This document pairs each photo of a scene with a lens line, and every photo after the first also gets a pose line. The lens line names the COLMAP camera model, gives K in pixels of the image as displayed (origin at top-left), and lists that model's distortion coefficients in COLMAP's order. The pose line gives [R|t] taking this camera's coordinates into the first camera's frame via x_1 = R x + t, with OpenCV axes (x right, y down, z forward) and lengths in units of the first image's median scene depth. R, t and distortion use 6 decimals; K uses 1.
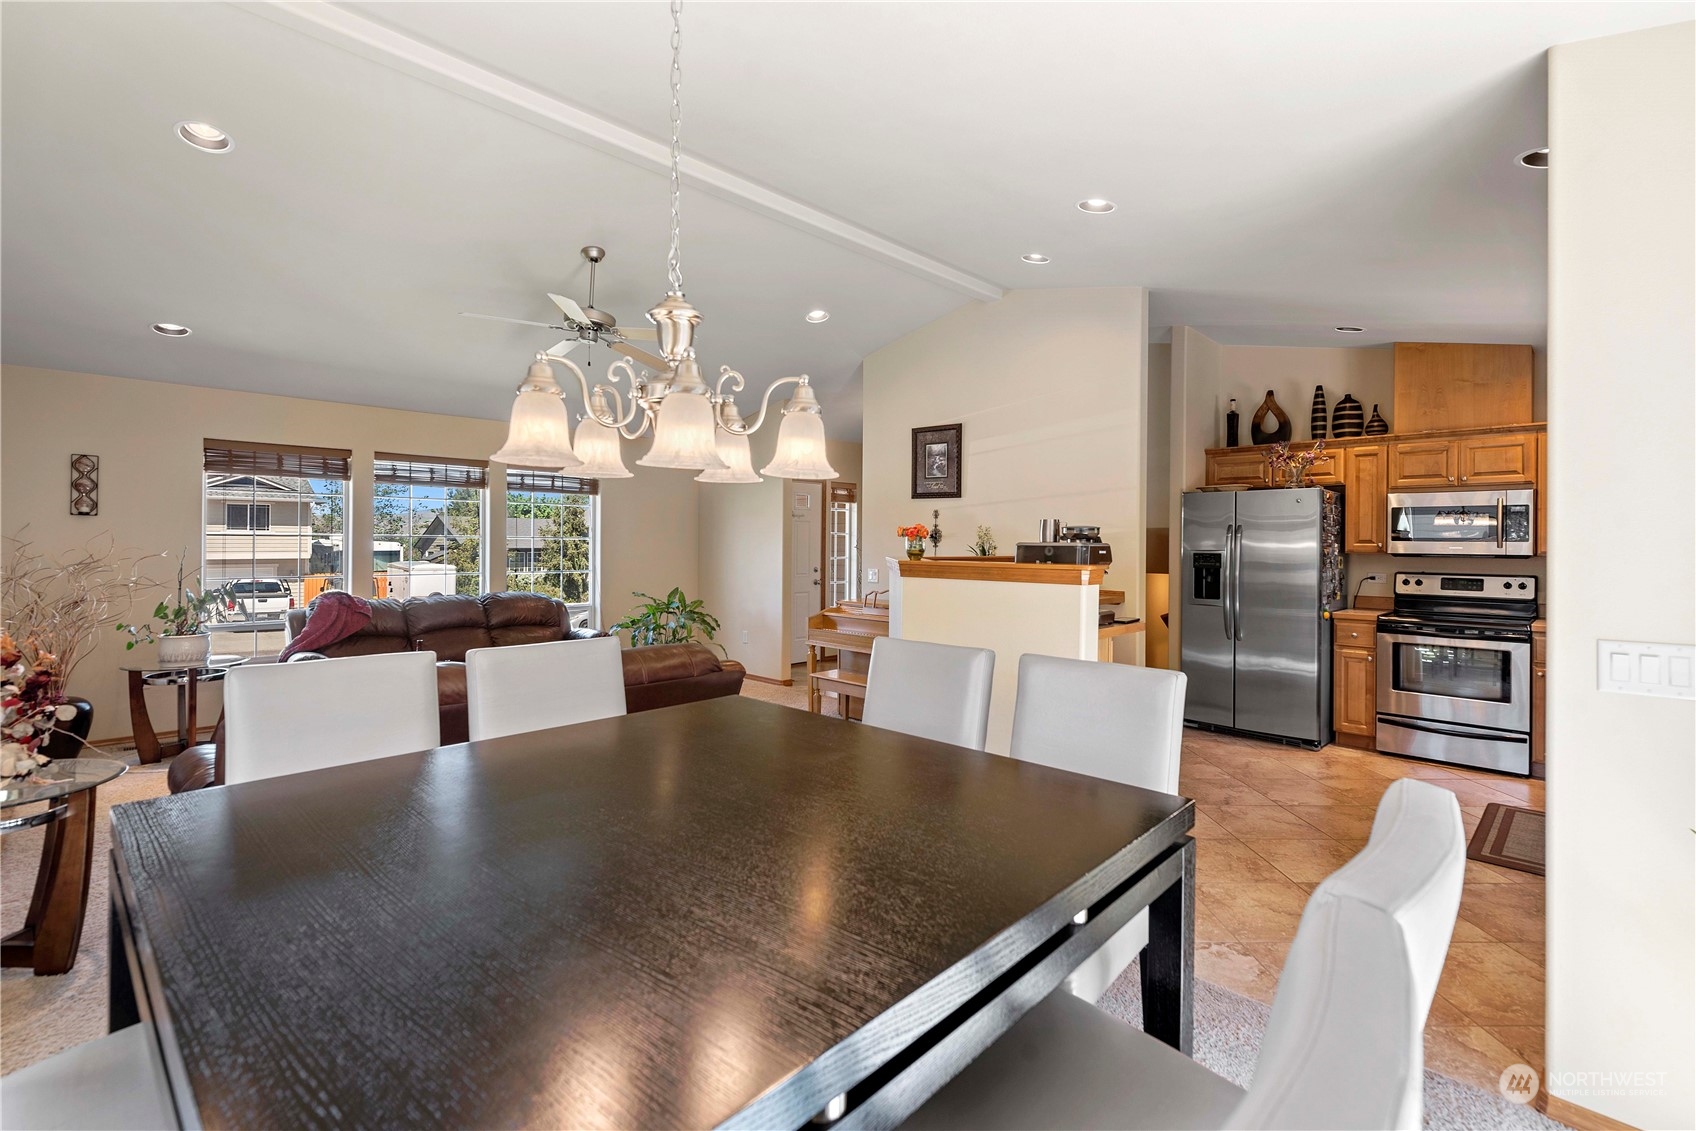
lens RADIAL K [[743.8, 0, 868.6], [0, 743.8, 542.3], [0, 0, 1]] dist [0.000744, 0.000911]
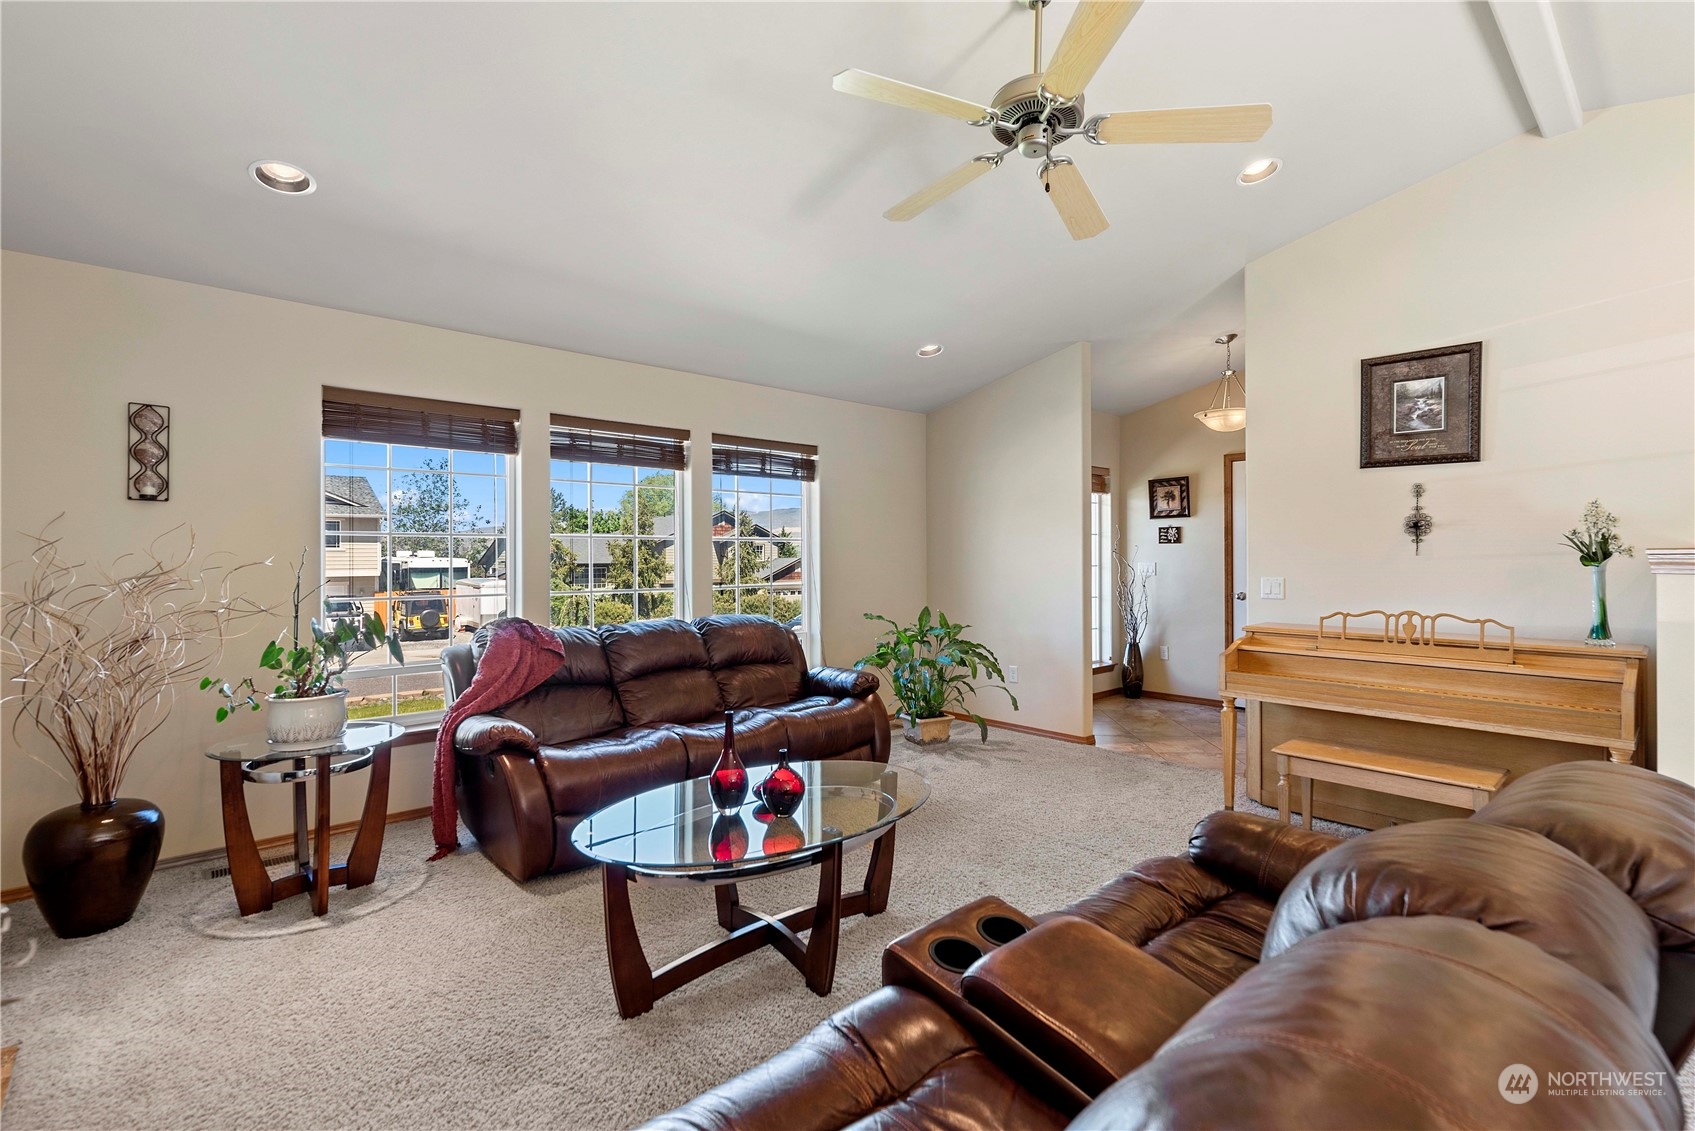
lens RADIAL K [[743.3, 0, 859.8], [0, 743.3, 554.9], [0, 0, 1]] dist [0.000744, 0.000911]
pose [[0.998264, -0.009657, -0.058104, -0.344346], [0.009536, 0.999952, -0.002365, 0.013916], [0.058124, 0.001807, 0.998308, 0.336393]]
